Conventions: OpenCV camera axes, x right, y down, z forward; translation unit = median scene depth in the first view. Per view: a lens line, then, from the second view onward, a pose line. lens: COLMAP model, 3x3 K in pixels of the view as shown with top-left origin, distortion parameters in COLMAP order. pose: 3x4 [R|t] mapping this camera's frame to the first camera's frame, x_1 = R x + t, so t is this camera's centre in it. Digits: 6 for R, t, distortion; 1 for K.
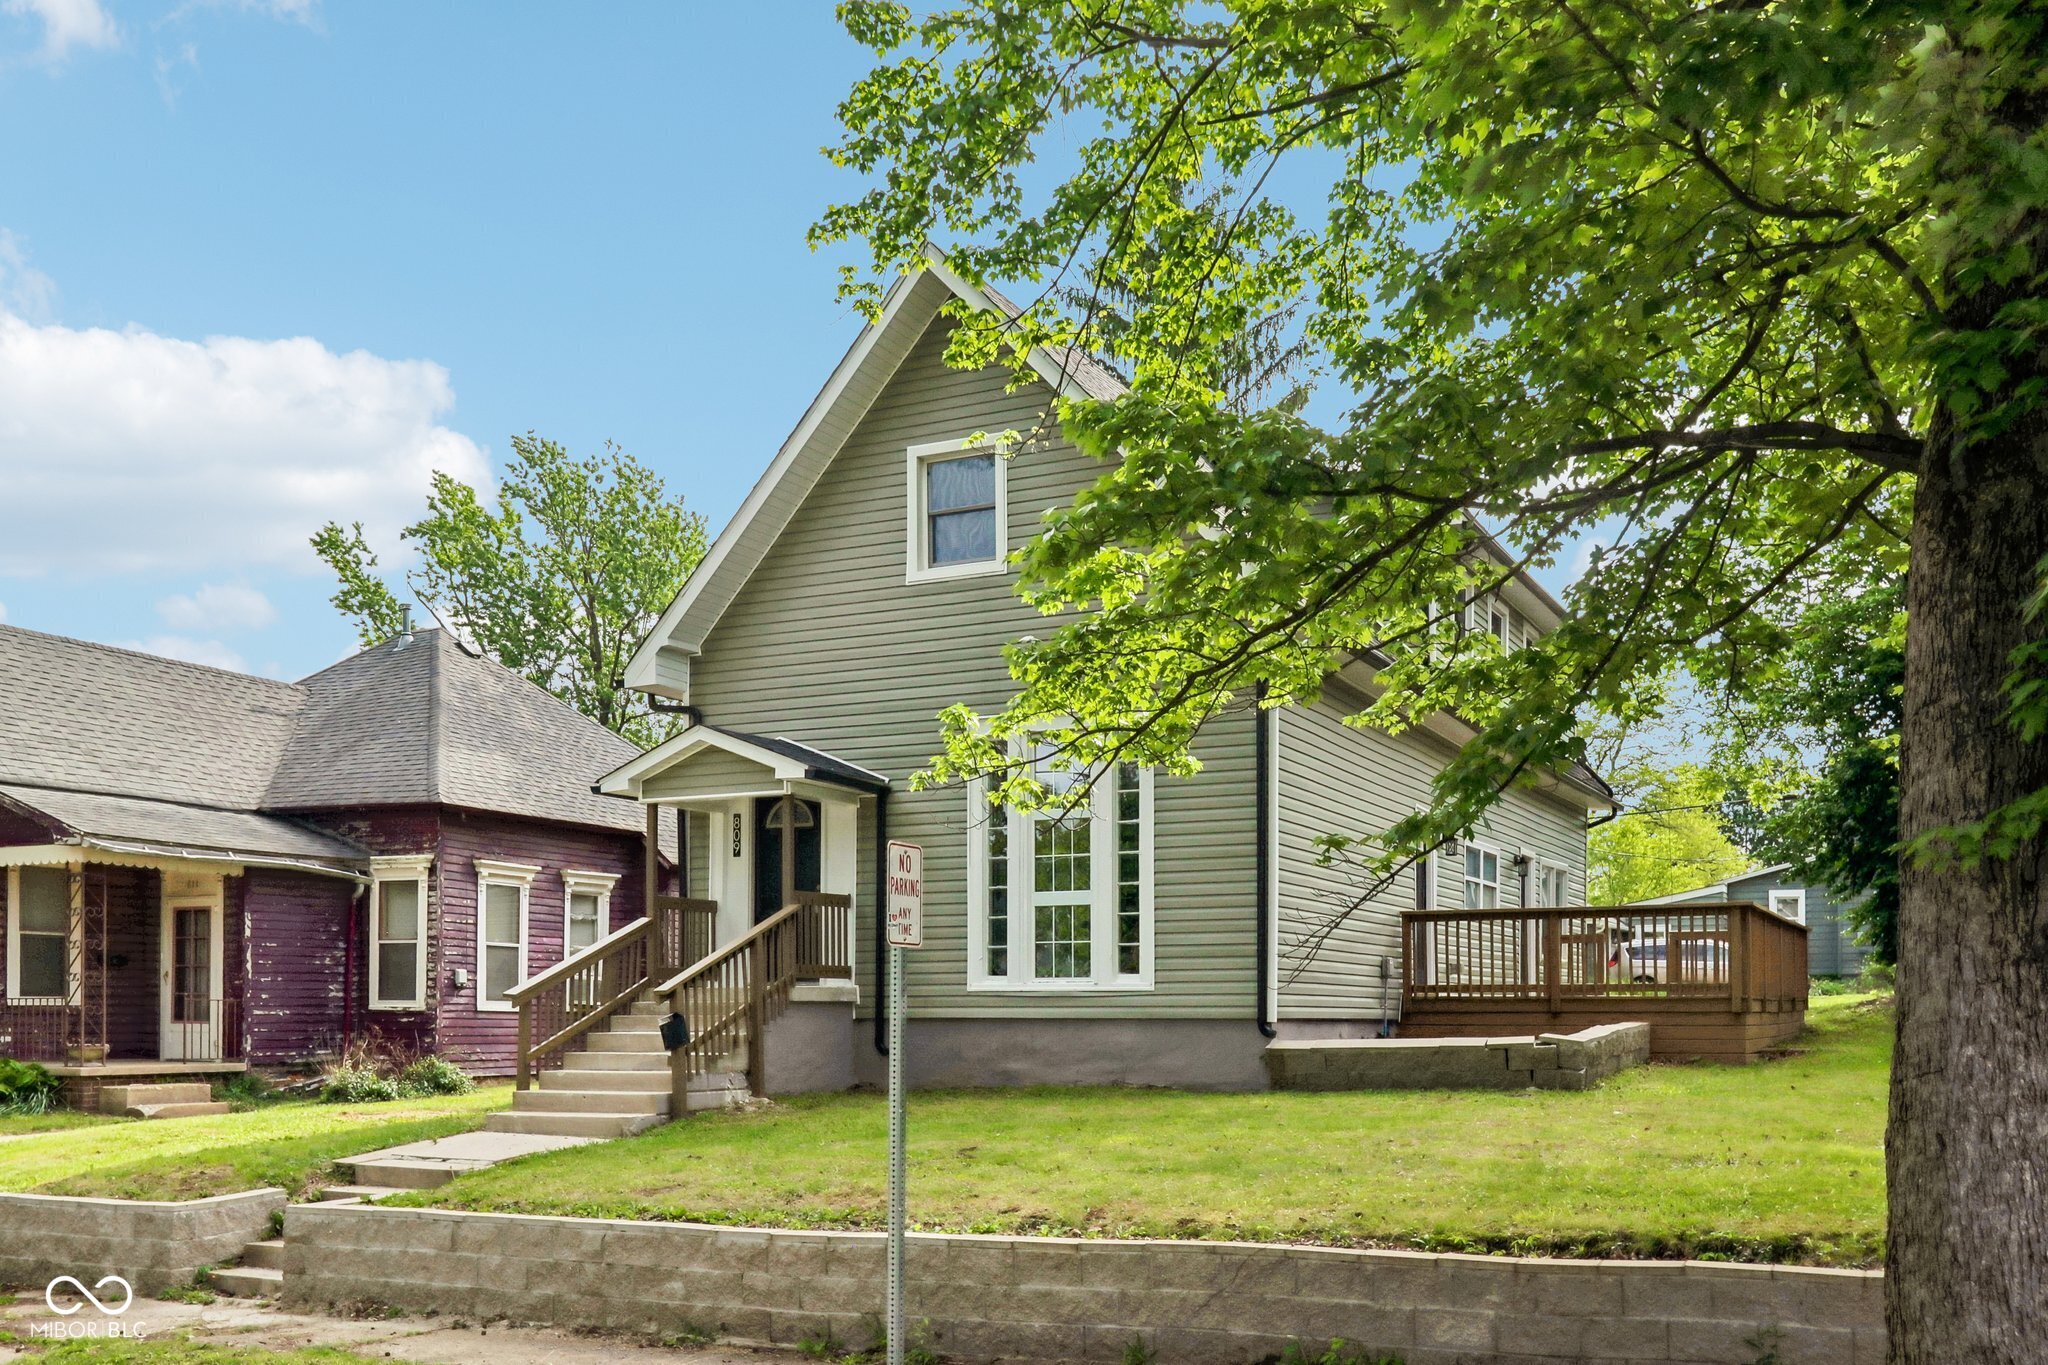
lens RADIAL K [[1907.4, 0, 1022.4], [0, 1907.4, 685.2], [0, 0, 1]] dist [0.004969, 0.000000]
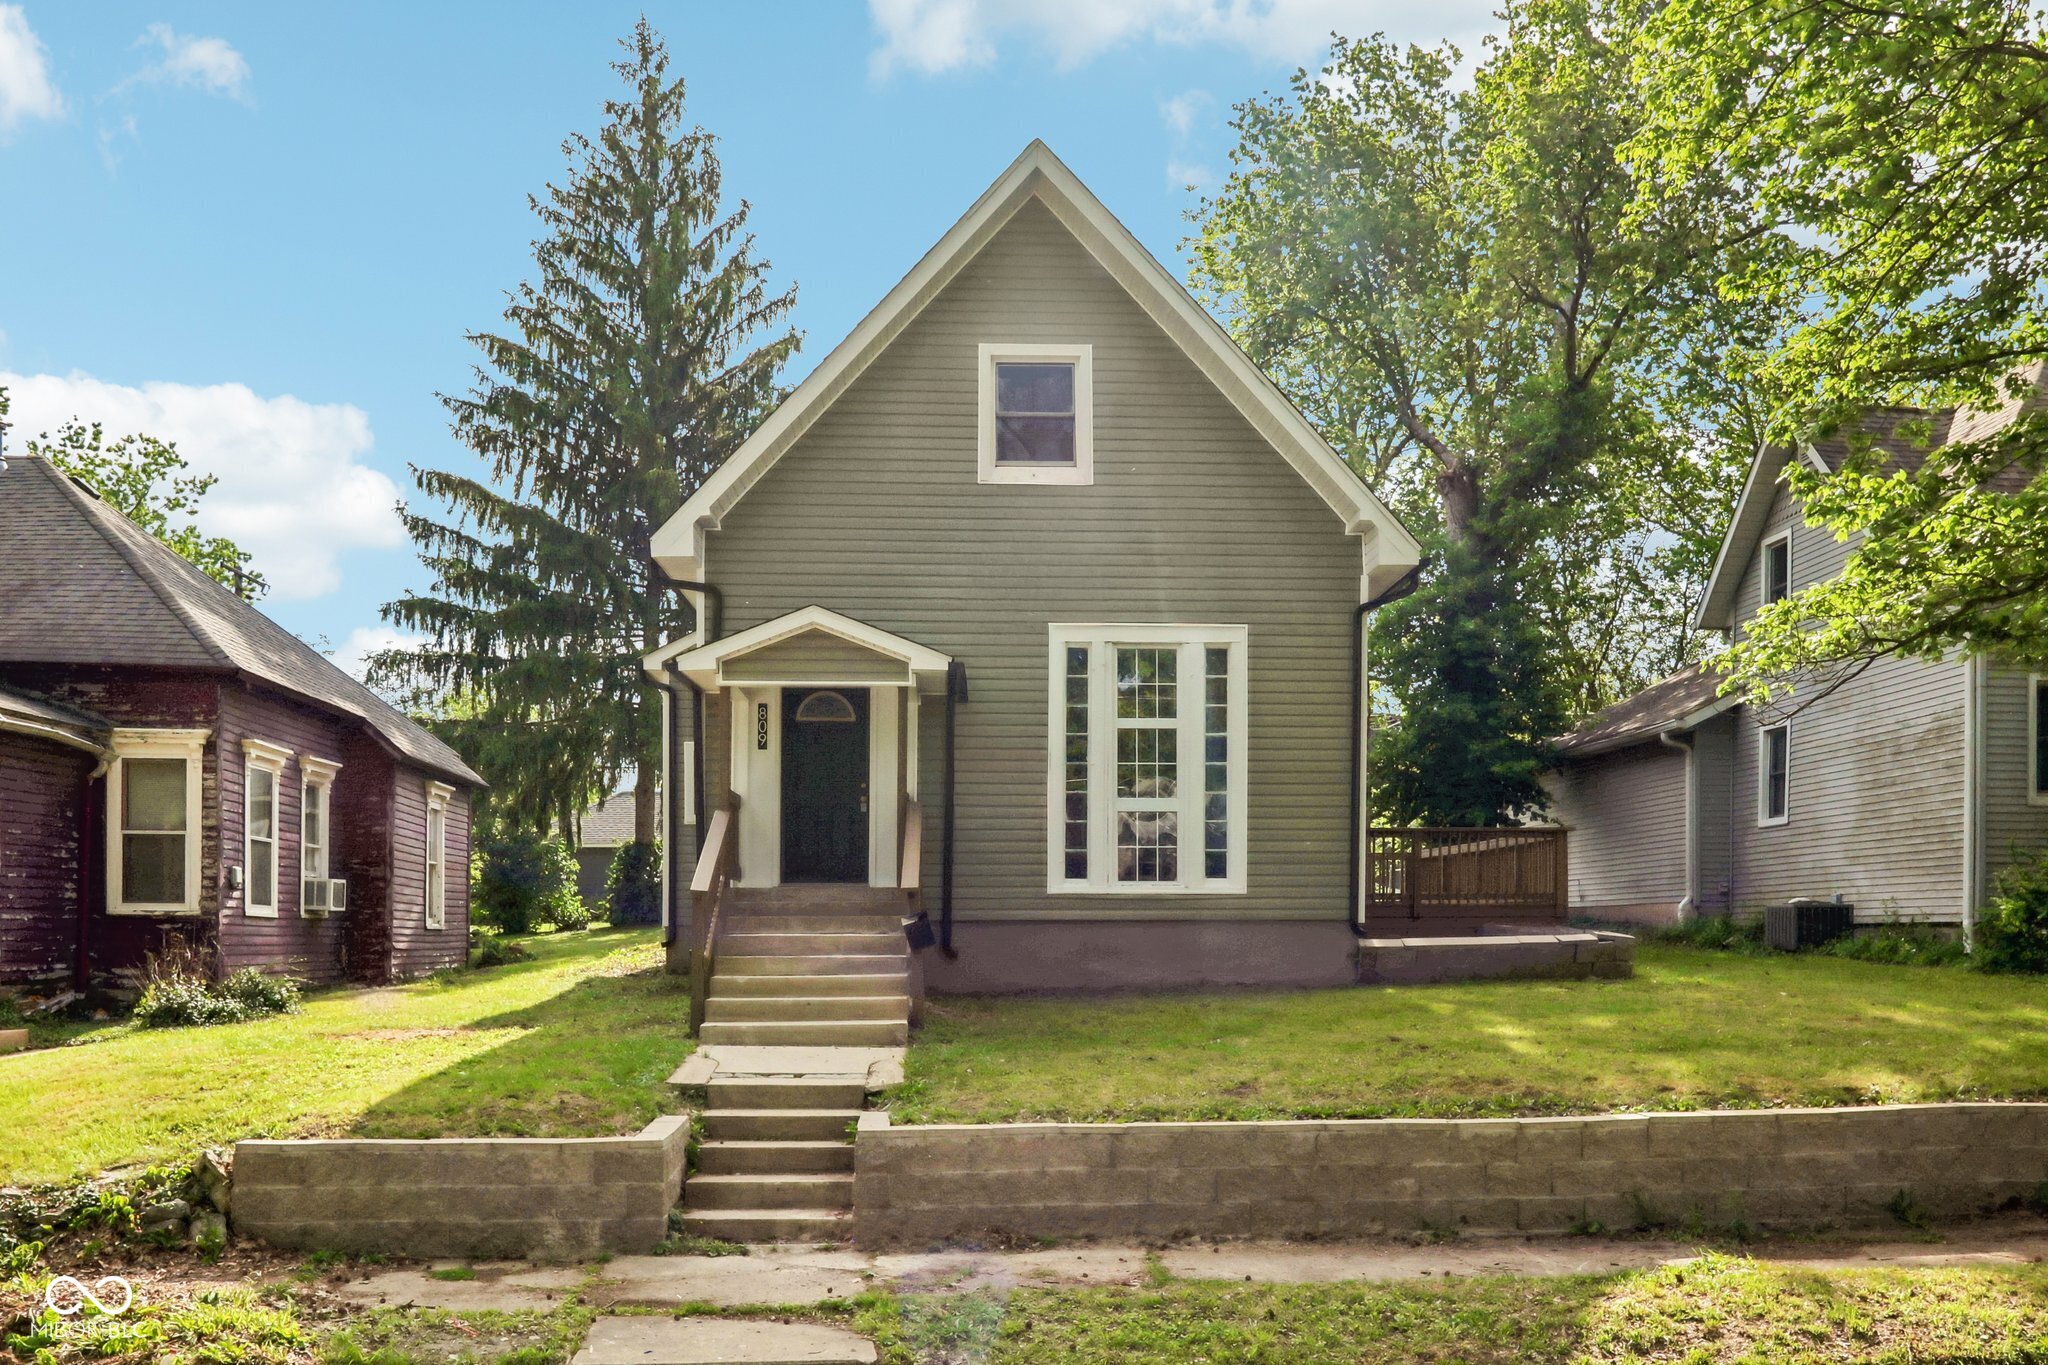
lens RADIAL K [[1742.0, 0, 1023.7], [0, 1742.0, 685.1], [0, 0, 1]] dist [-0.005954, 0.012017]
pose [[0.861494, 0.069817, 0.502945, -0.477853], [-0.083975, 0.996453, 0.005517, 0.043610], [-0.500776, -0.046988, 0.864301, 0.202742]]
